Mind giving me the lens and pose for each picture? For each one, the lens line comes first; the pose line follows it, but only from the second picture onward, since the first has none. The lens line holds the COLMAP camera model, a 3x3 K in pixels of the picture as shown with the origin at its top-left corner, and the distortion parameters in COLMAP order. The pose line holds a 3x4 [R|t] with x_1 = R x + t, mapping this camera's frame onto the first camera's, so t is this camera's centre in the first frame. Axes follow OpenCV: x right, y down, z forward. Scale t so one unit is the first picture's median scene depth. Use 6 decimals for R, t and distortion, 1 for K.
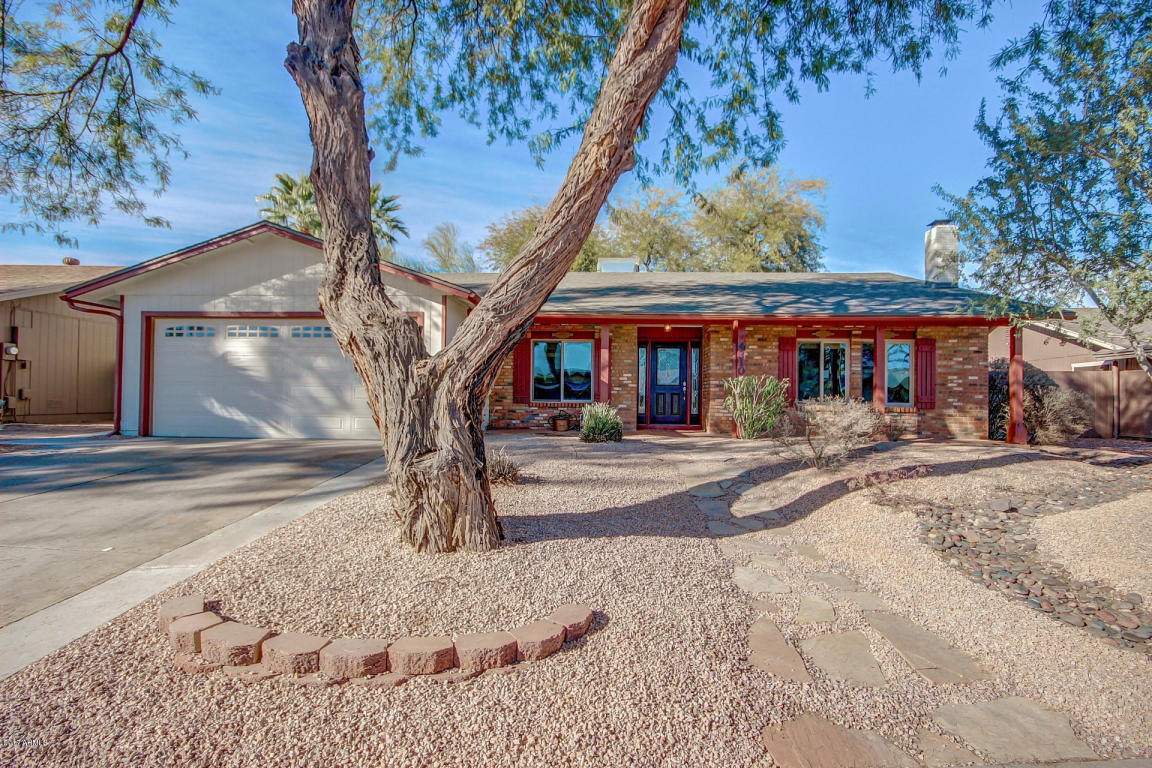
lens RADIAL K [[543.7, 0, 577.1], [0, 543.7, 386.6], [0, 0, 1]] dist [0.002184, -0.005826]
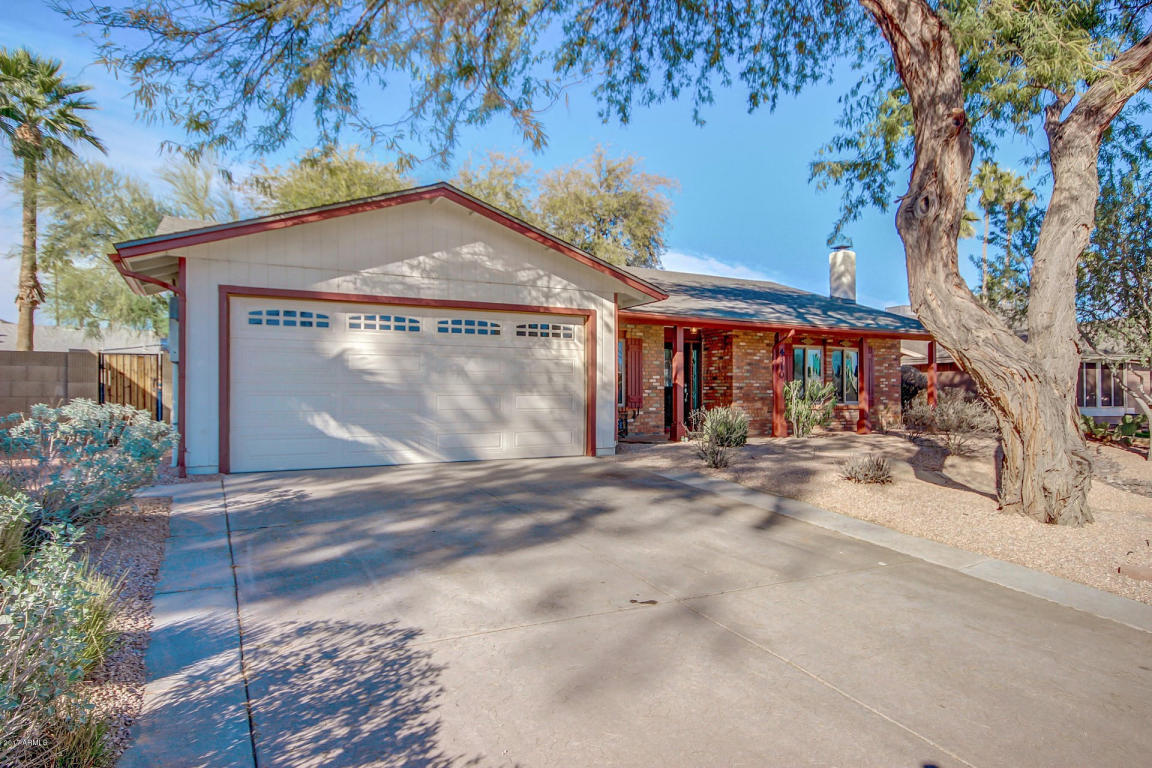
lens RADIAL K [[683.0, 0, 575.0], [0, 683.0, 382.1], [0, 0, 1]] dist [-0.004280, 0.000660]
pose [[0.847620, -0.003915, 0.530589, -0.865090], [0.002216, 0.999990, 0.003838, -0.022803], [-0.530599, -0.002077, 0.847620, 0.068691]]
